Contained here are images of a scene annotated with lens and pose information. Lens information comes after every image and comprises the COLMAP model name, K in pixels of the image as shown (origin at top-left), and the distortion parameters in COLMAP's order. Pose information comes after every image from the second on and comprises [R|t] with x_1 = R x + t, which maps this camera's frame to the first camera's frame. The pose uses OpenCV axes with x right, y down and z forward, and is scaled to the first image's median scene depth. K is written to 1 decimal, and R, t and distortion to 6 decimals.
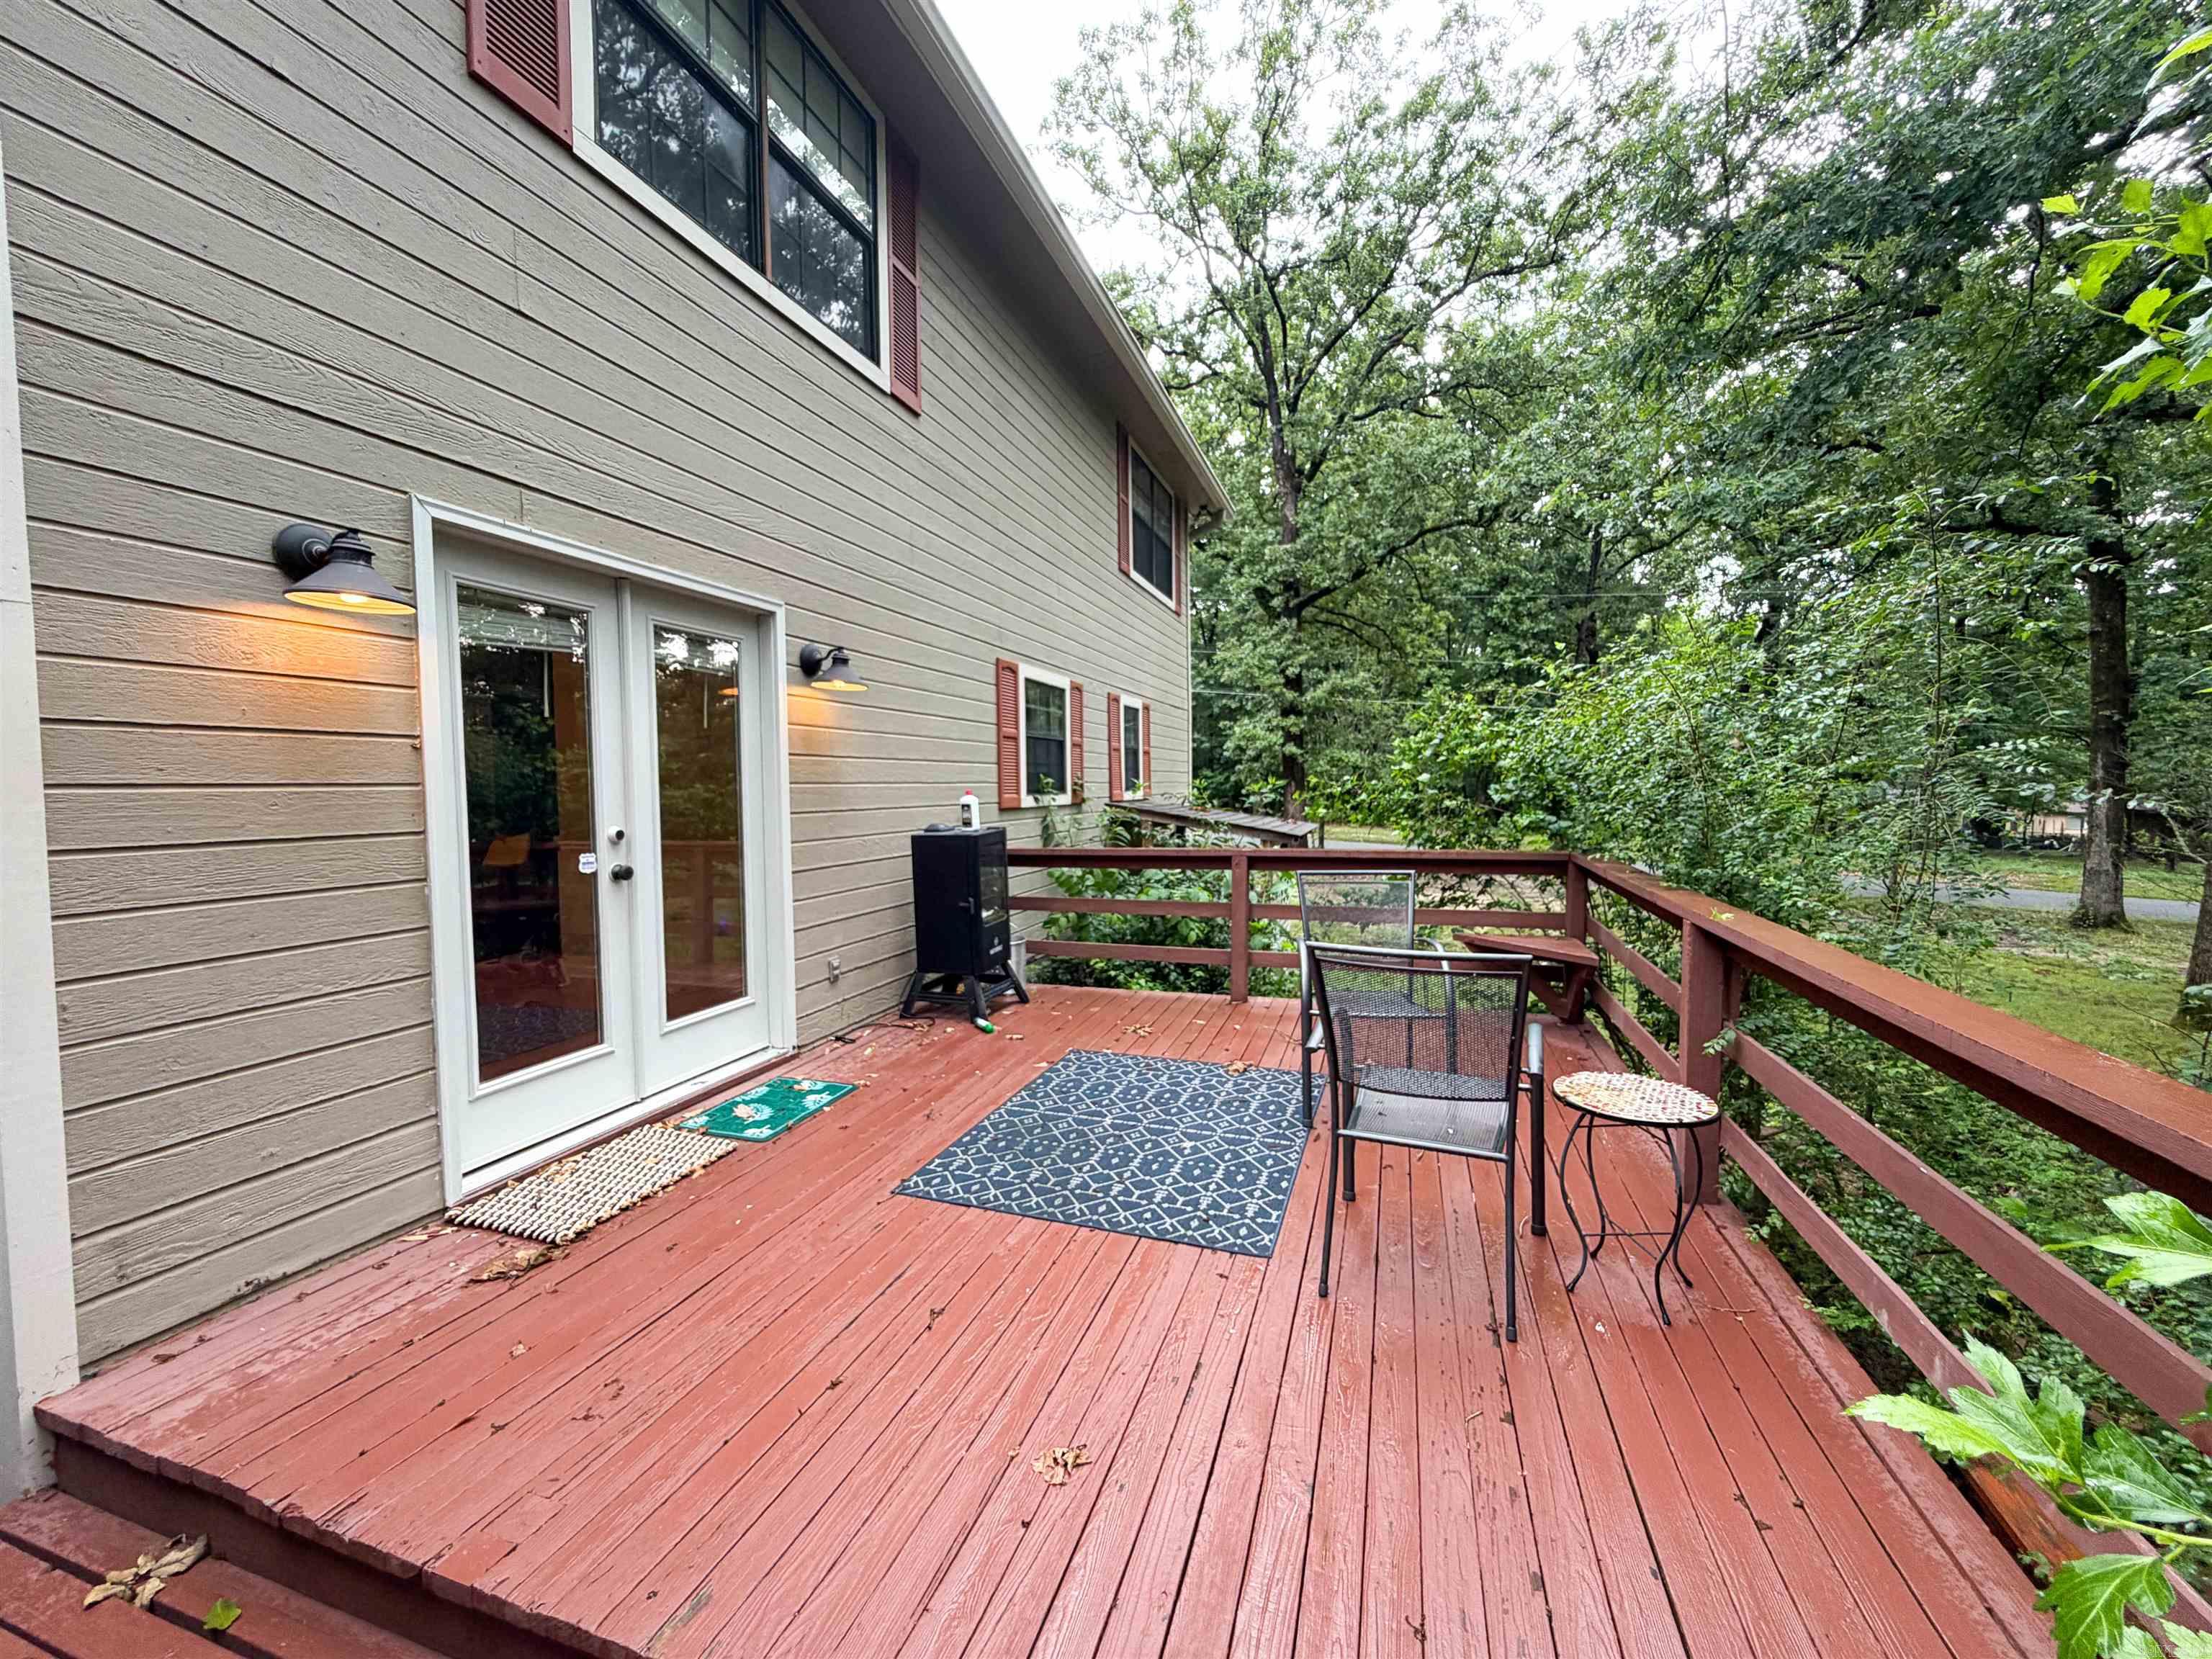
lens RADIAL K [[882.4, 0, 1099.2], [0, 882.4, 824.6], [0, 0, 1]] dist [0.000902, -0.000592]
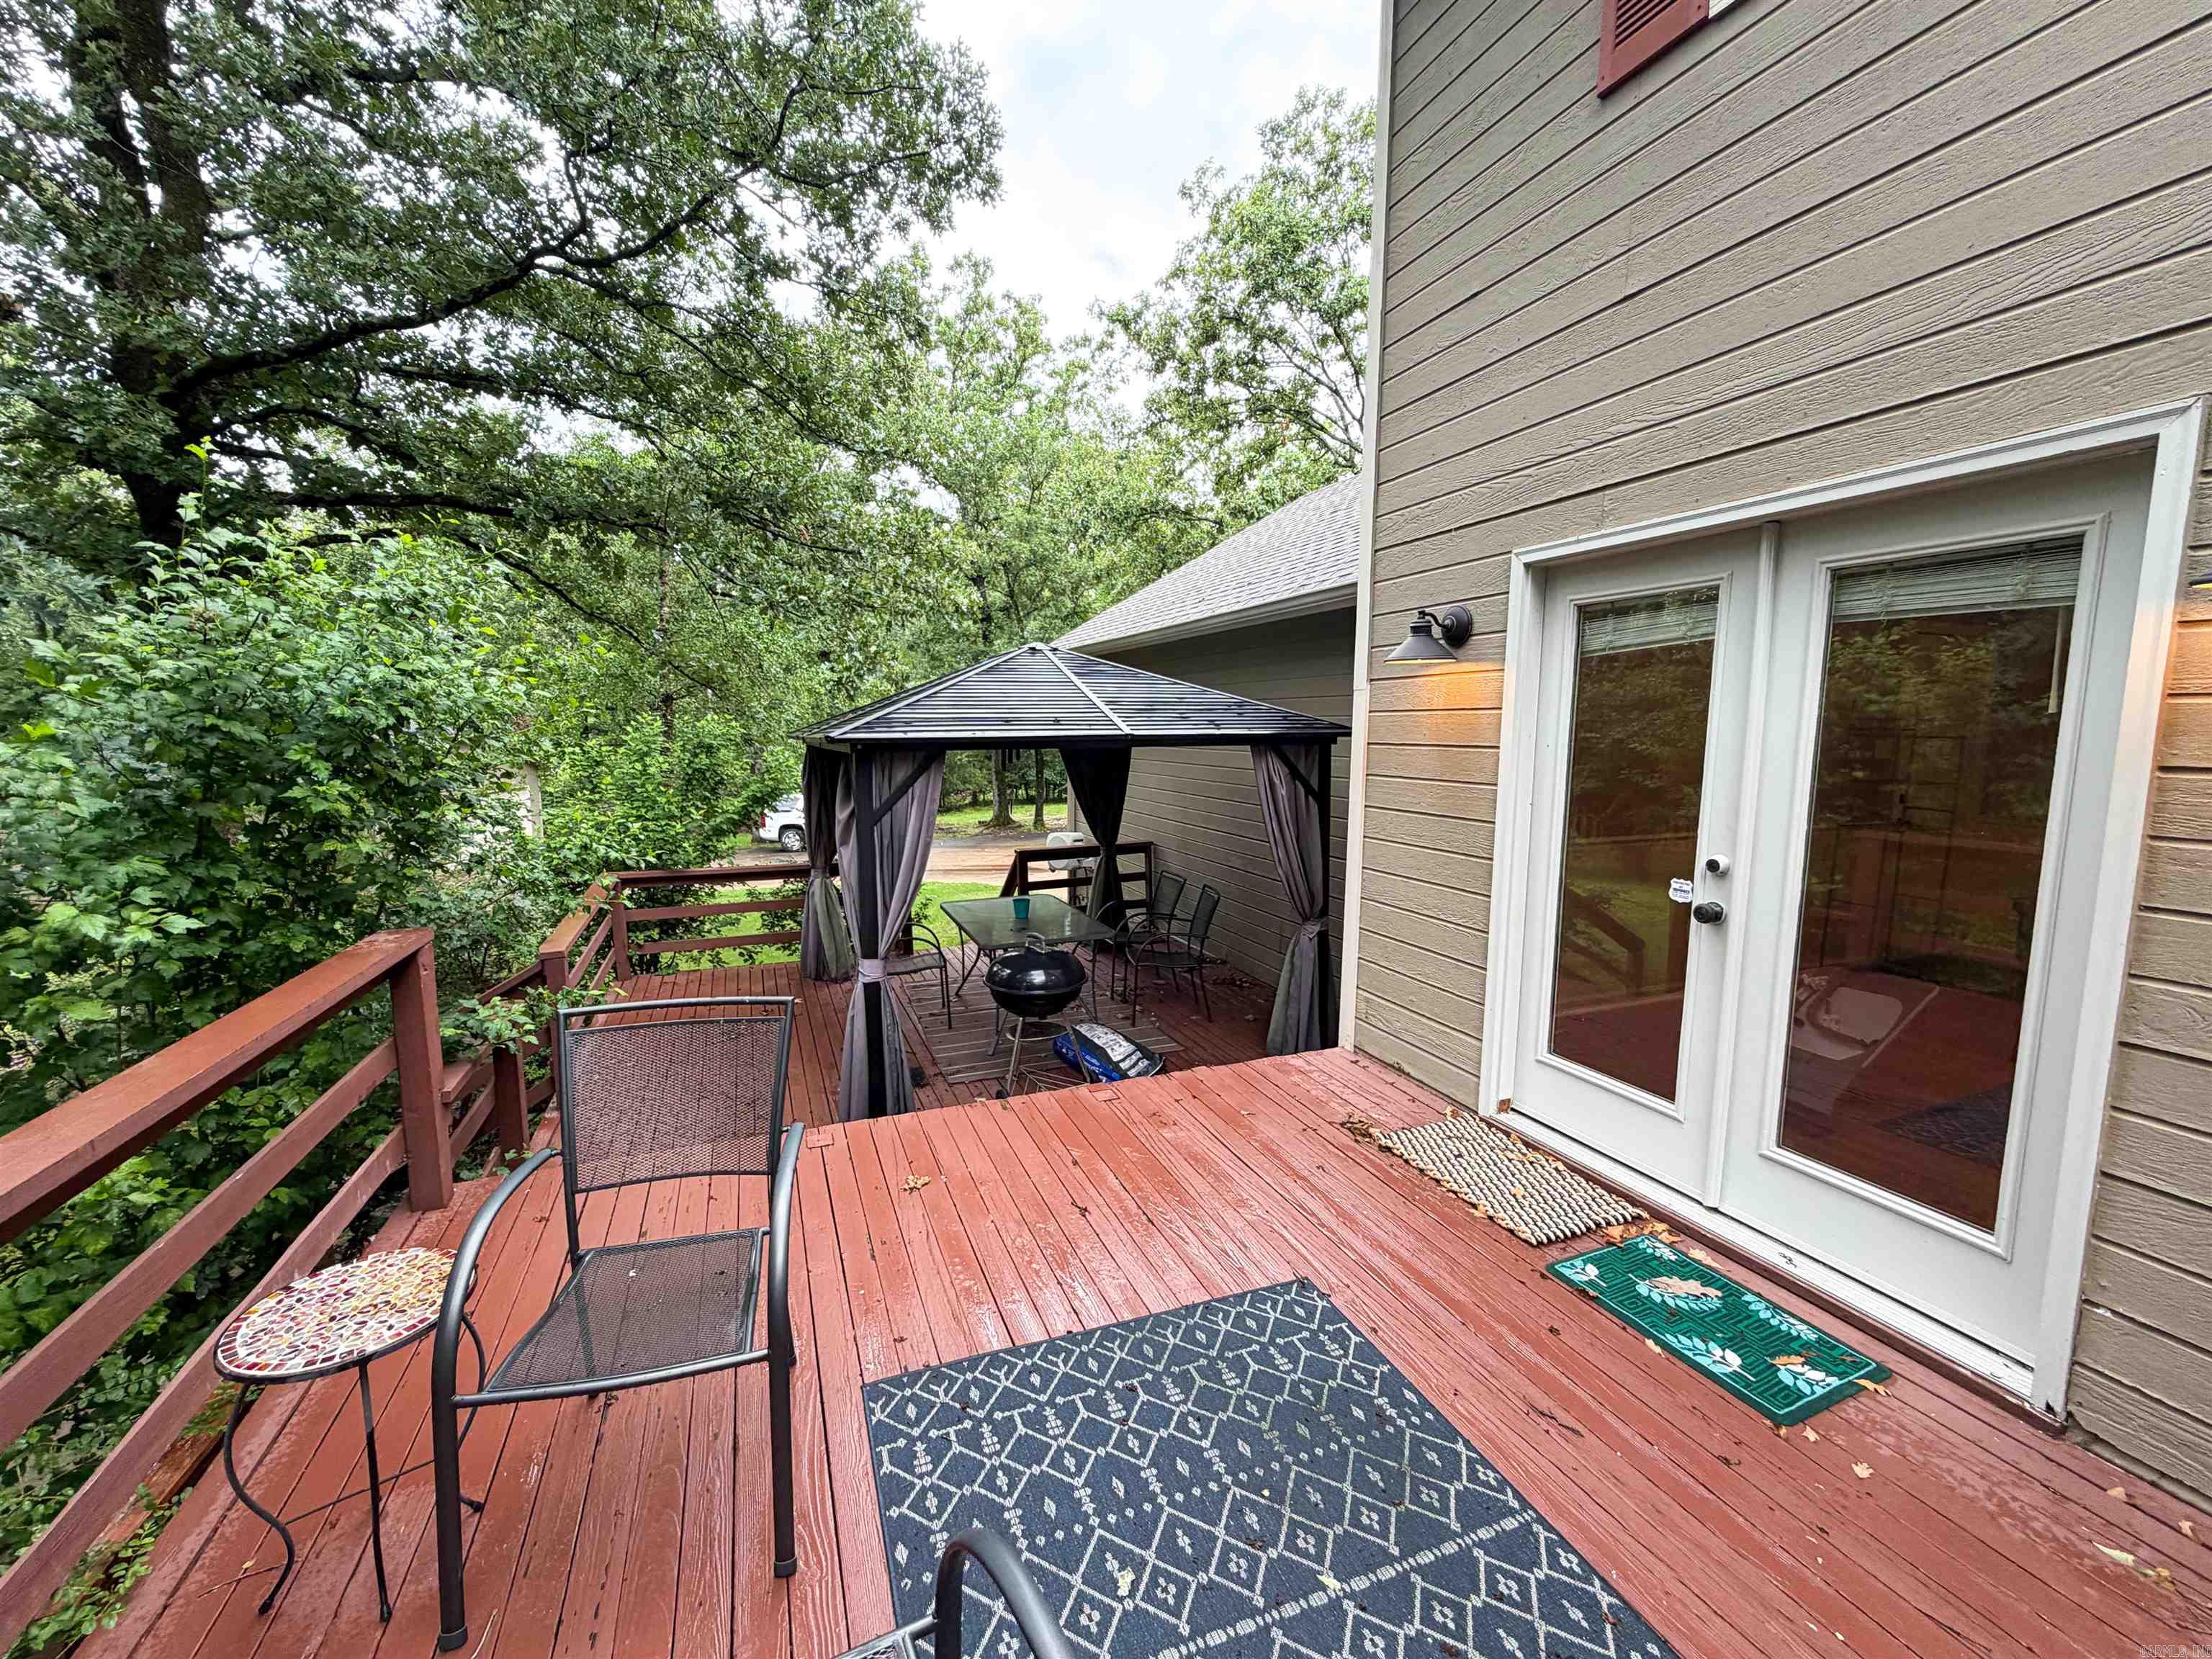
lens RADIAL K [[882.4, 0, 1099.2], [0, 882.4, 824.6], [0, 0, 1]] dist [0.000902, -0.000592]
pose [[-0.761983, 0.082287, -0.642348, 0.387832], [-0.022835, 0.987863, 0.153638, -0.137273], [0.647194, 0.131738, -0.750856, 1.271911]]
